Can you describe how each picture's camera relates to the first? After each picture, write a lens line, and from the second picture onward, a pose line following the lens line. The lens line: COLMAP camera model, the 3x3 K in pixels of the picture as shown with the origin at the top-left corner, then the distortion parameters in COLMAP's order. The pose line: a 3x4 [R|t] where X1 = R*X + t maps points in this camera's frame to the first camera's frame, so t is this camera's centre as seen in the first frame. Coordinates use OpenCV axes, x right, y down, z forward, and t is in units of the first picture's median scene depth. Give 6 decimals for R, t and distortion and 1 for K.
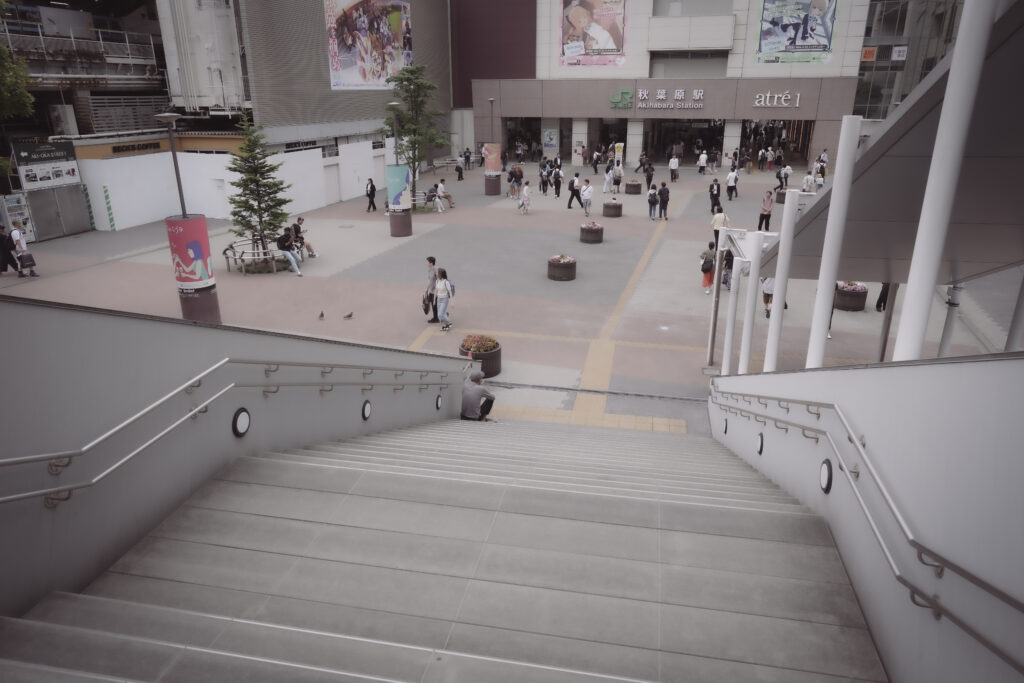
lens RADIAL K [[680.5, 0, 509.0], [0, 680.5, 331.3], [0, 0, 1]] dist [-0.005848, 0.001620]
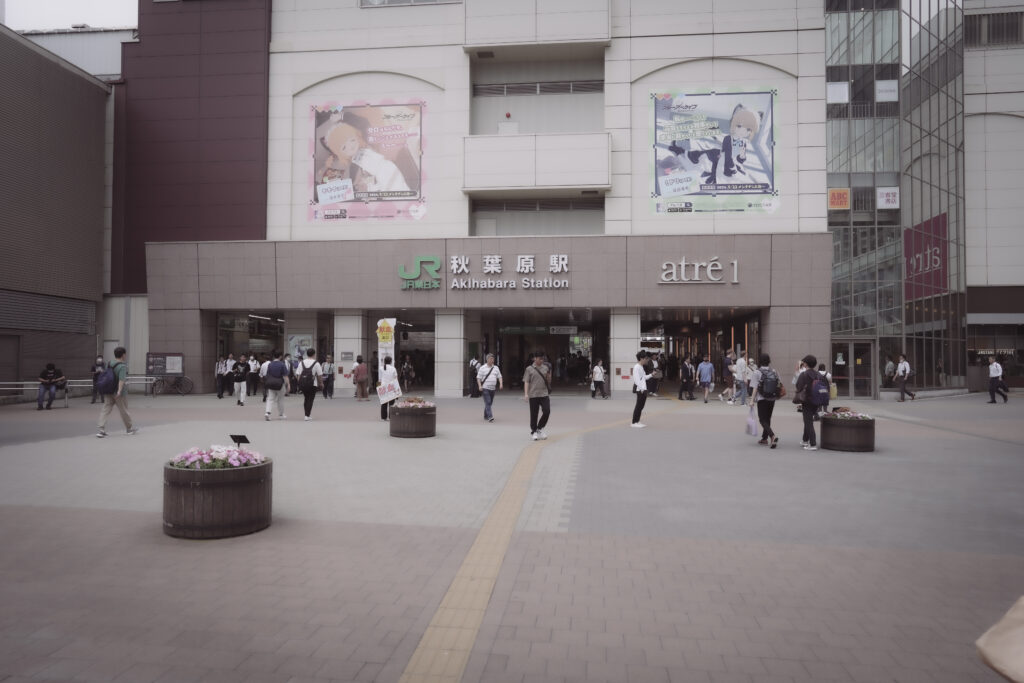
lens RADIAL K [[680.5, 0, 514.9], [0, 680.5, 338.9], [0, 0, 1]] dist [-0.005848, 0.001620]
pose [[0.976714, 0.011467, 0.214240, 0.128315], [0.064714, 0.936316, -0.345144, -0.106624], [-0.204554, 0.350971, 0.913771, 0.531481]]
